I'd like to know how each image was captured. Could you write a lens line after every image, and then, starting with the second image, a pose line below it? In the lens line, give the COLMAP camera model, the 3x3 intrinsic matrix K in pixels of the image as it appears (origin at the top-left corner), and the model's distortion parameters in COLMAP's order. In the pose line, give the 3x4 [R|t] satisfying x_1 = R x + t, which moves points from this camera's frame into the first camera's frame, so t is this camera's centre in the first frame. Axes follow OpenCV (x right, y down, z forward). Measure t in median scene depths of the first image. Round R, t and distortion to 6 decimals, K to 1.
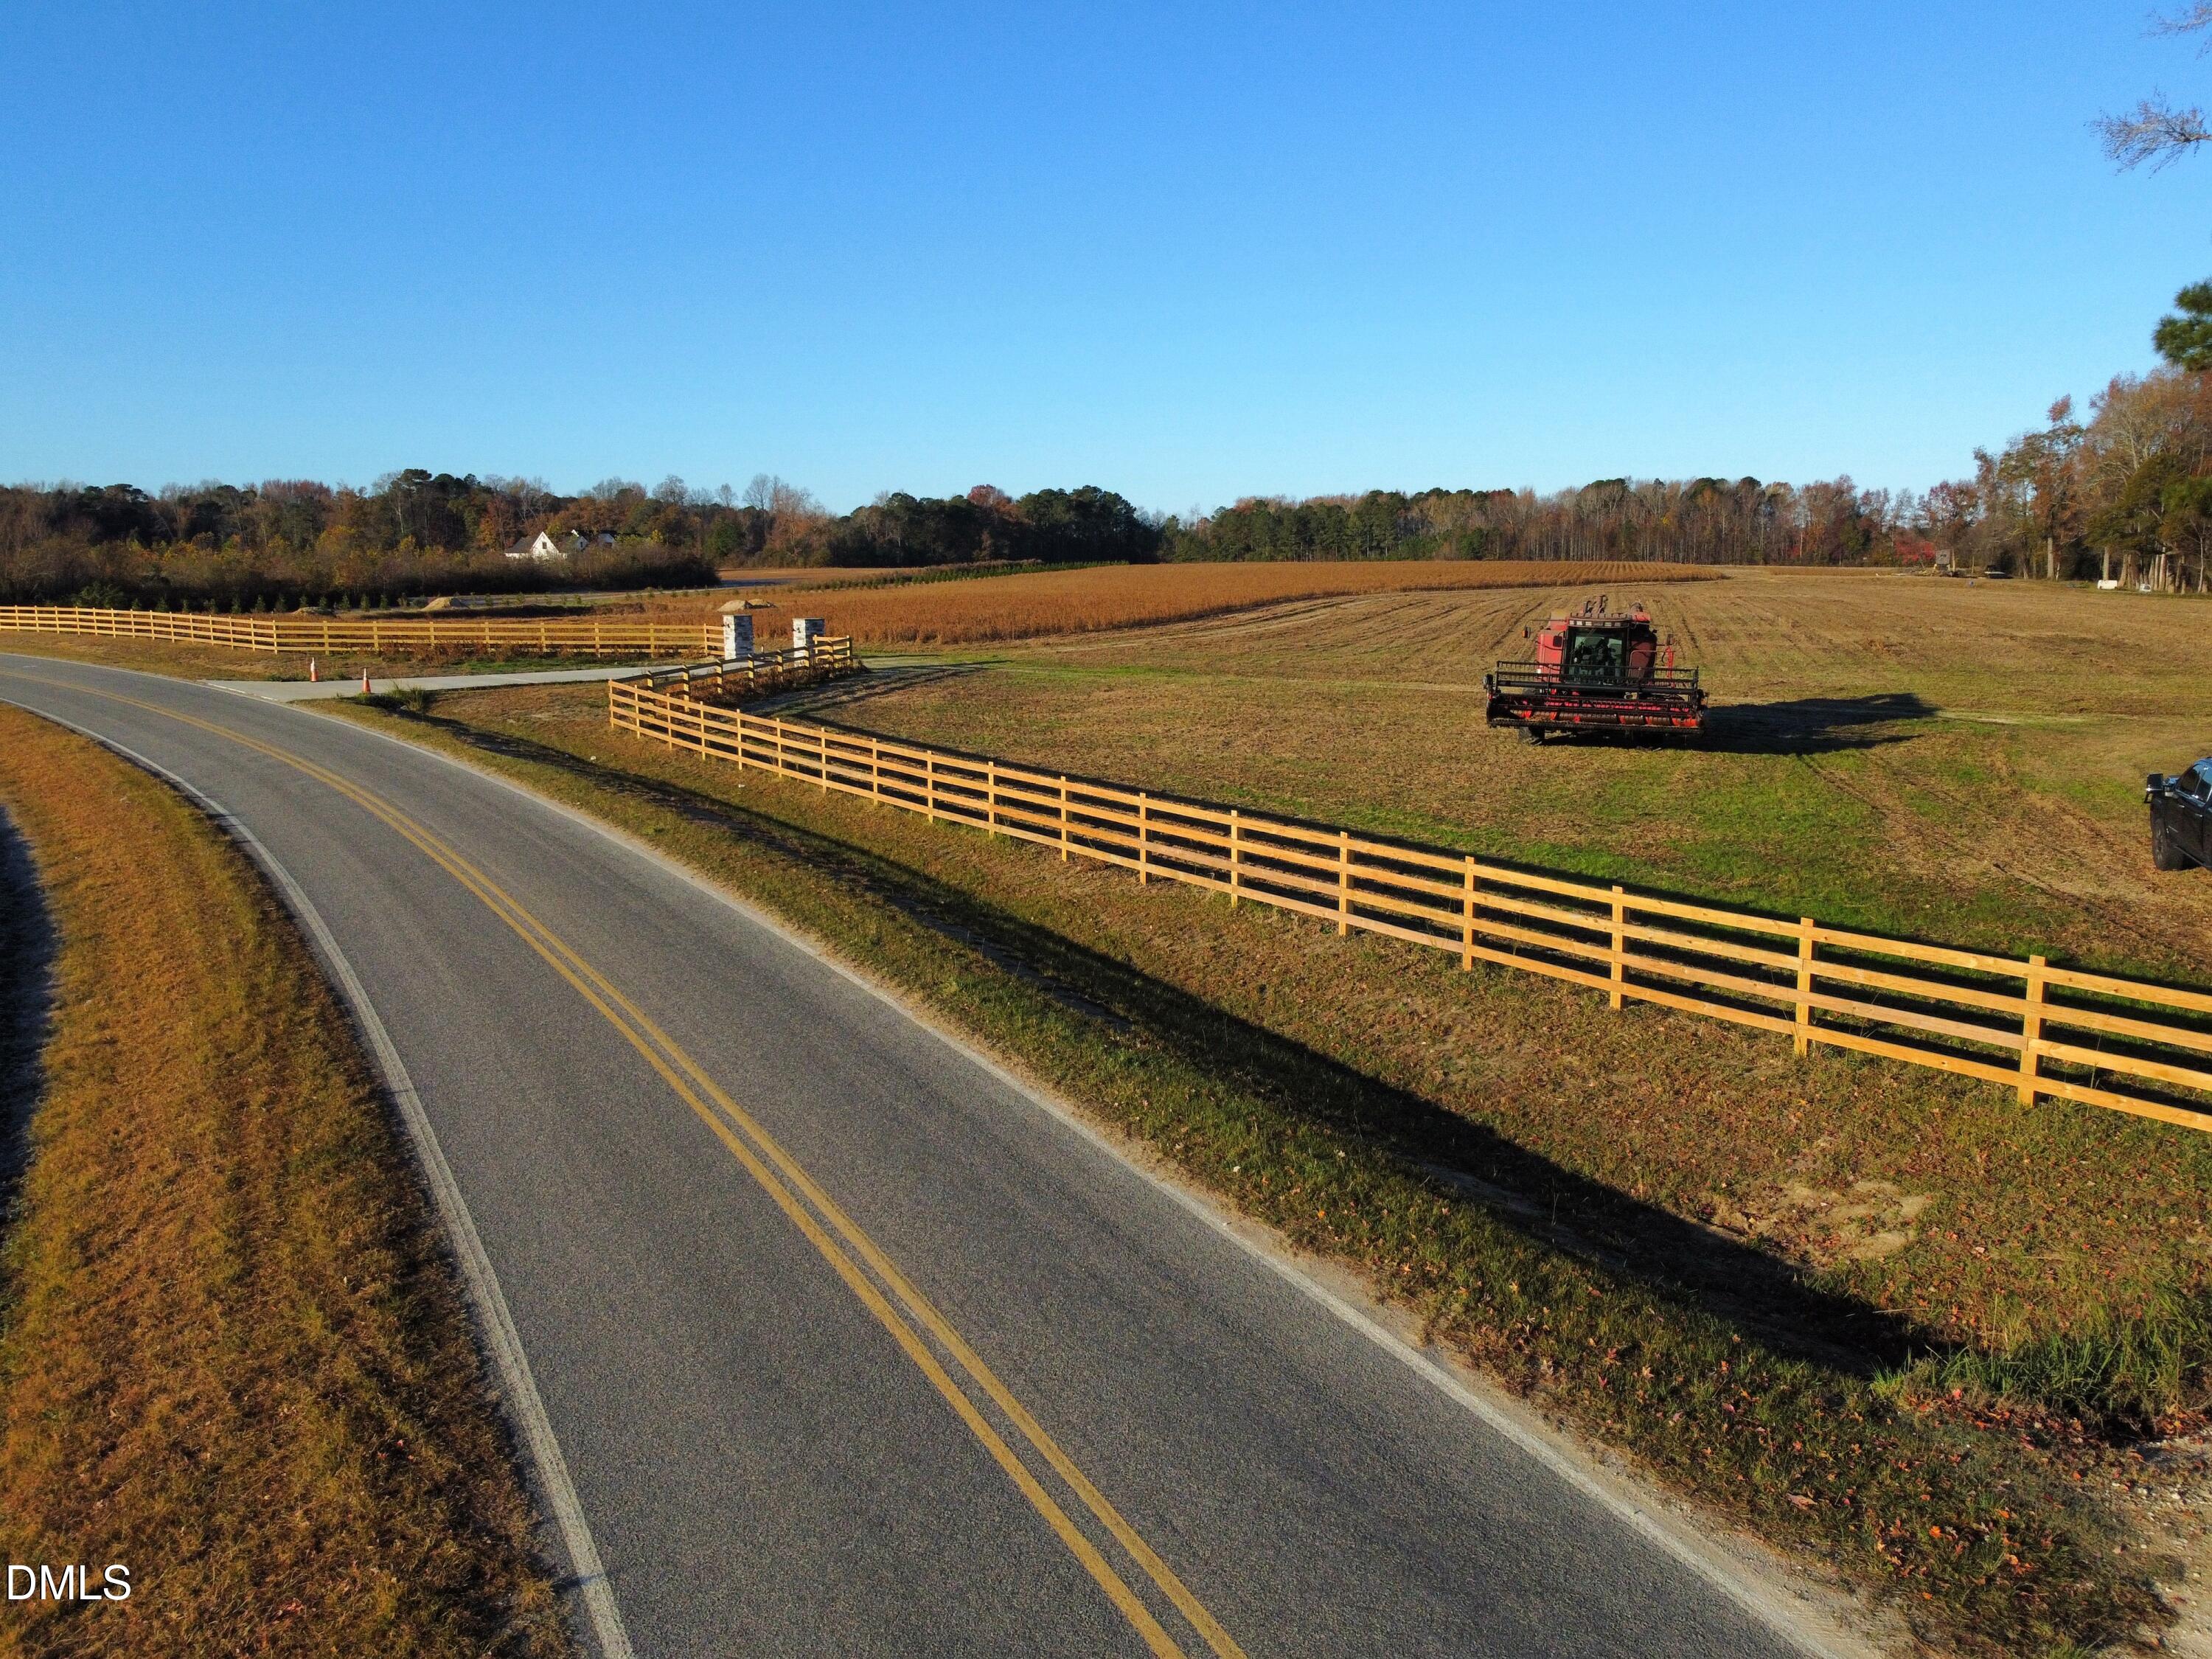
lens RADIAL K [[1677.0, 0, 1097.2], [0, 1677.0, 827.5], [0, 0, 1]] dist [0.003804, -0.006680]
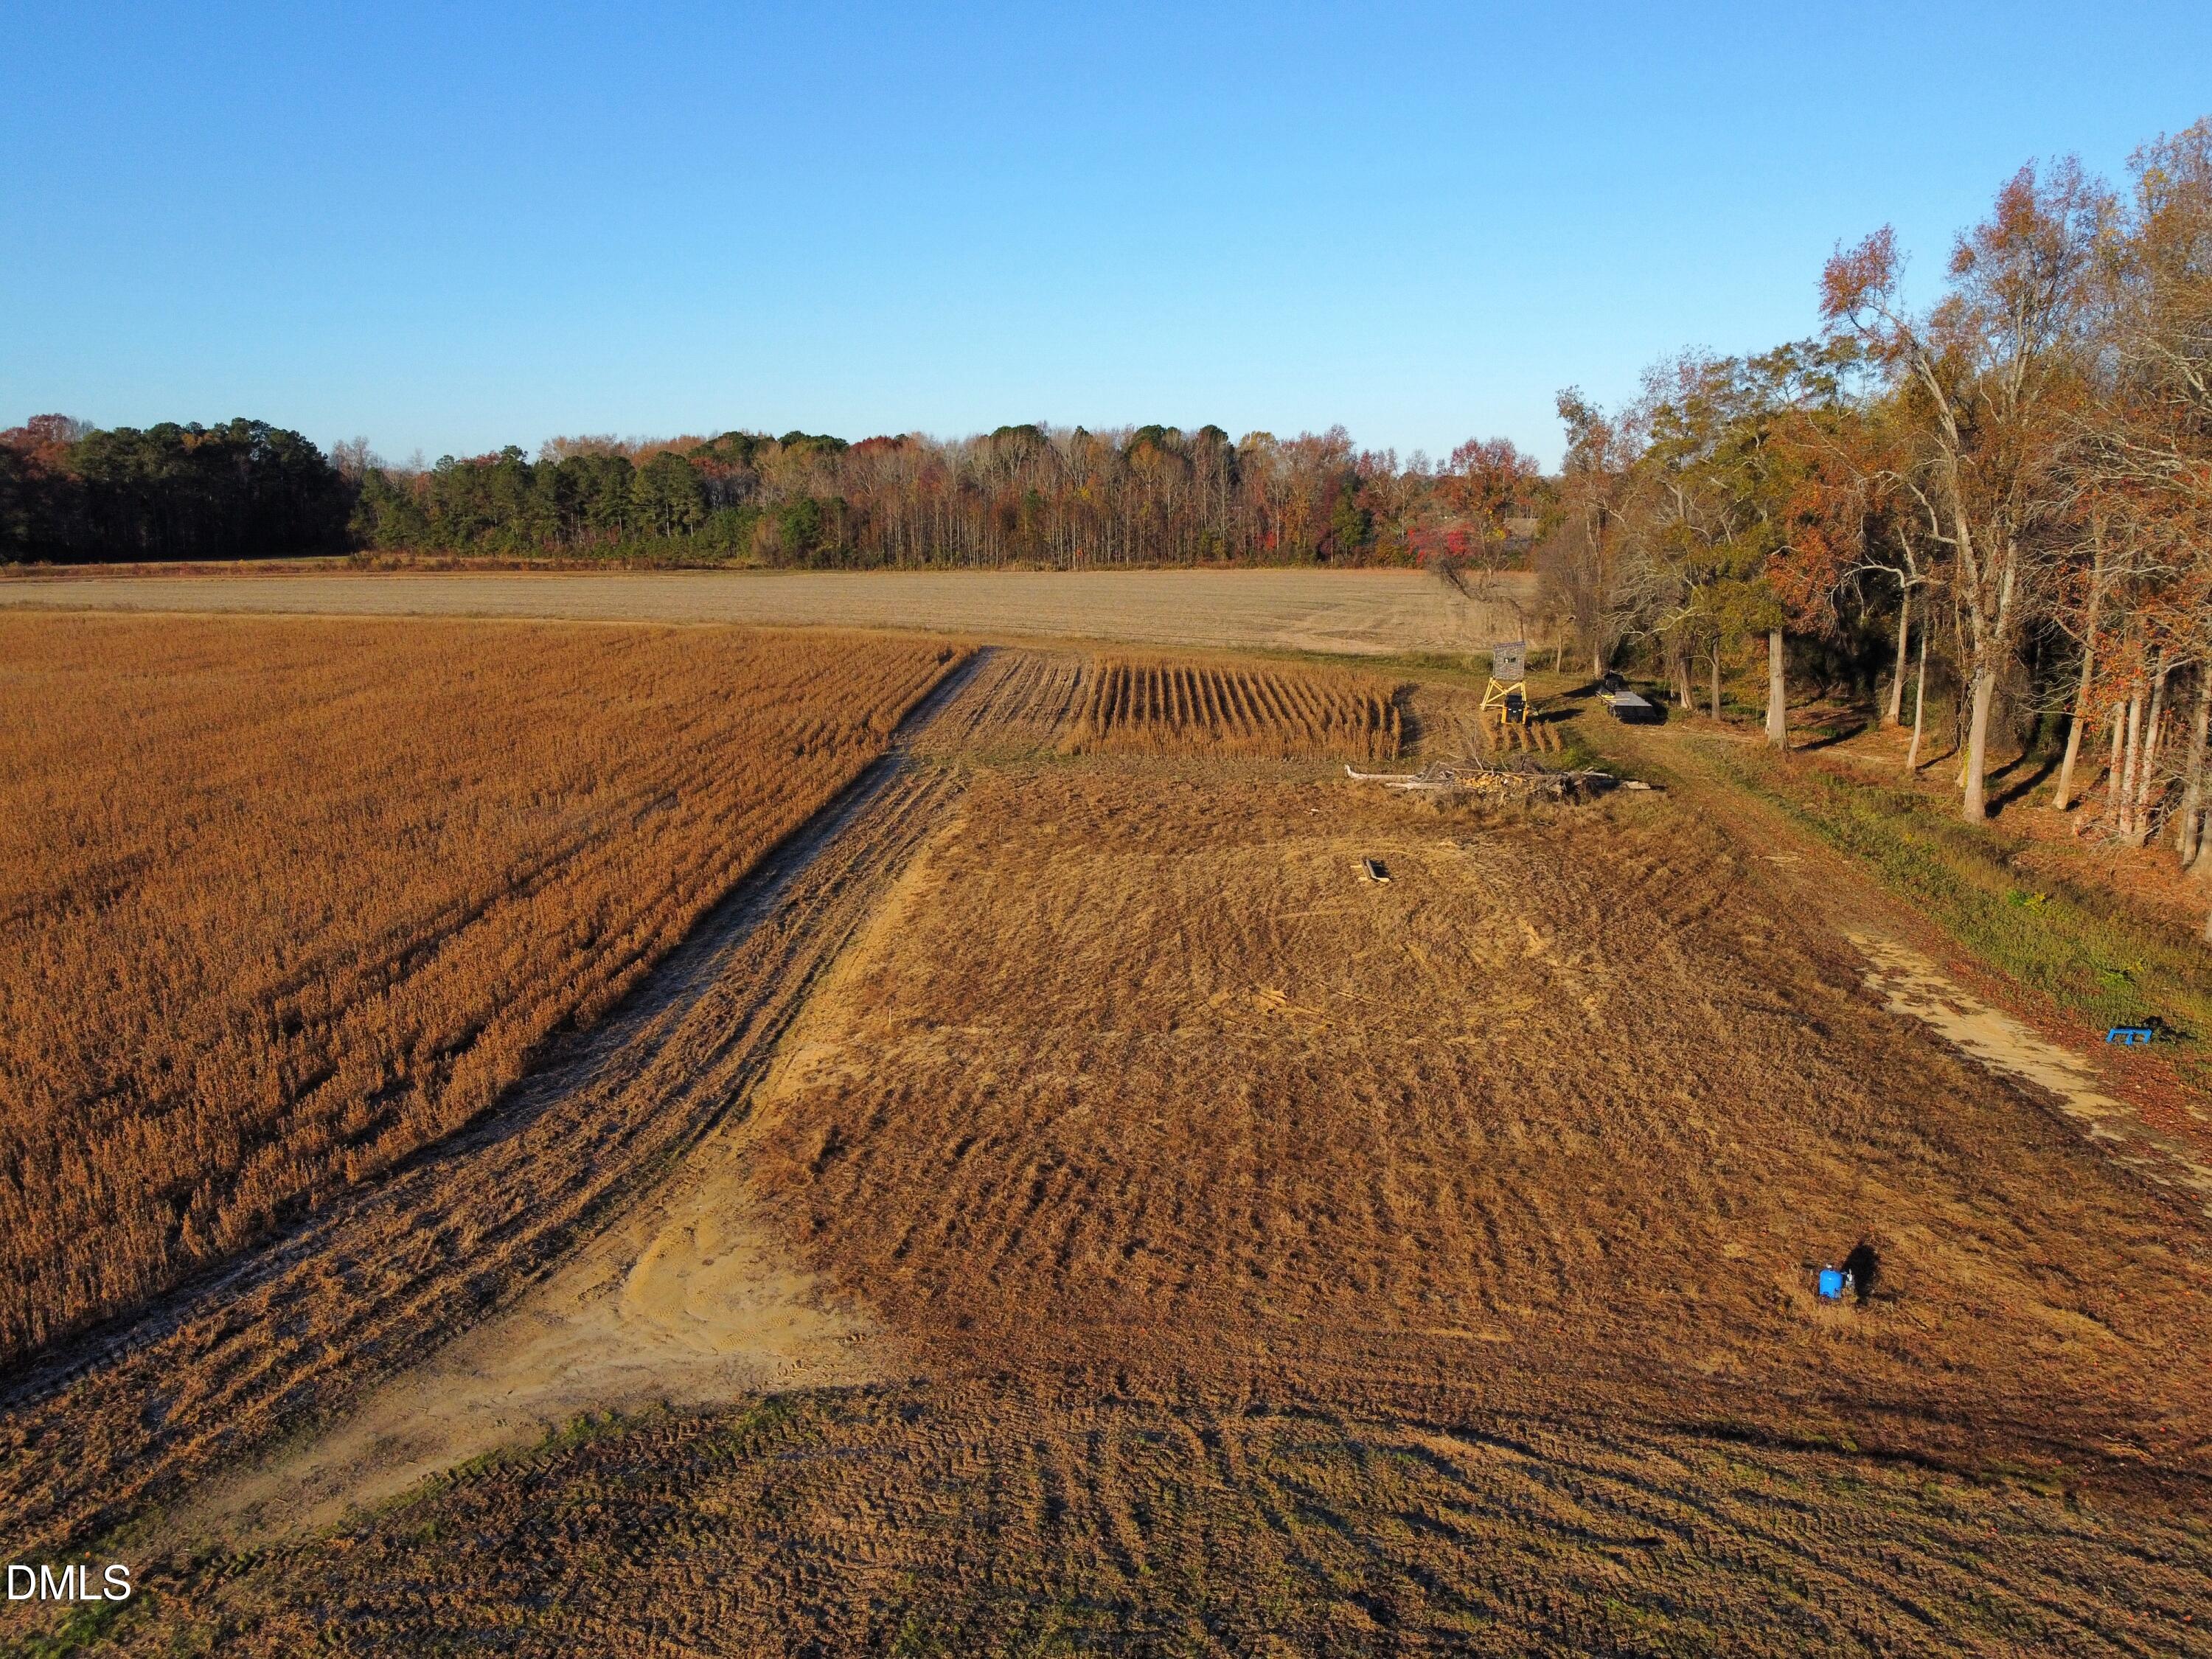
lens RADIAL K [[1677.0, 0, 1100.5], [0, 1677.0, 831.0], [0, 0, 1]] dist [0.003804, -0.006680]
pose [[0.966447, -0.043715, 0.253118, 0.164858], [0.032770, 0.998343, 0.047298, -0.077417], [-0.254767, -0.037417, 0.966278, 0.342543]]
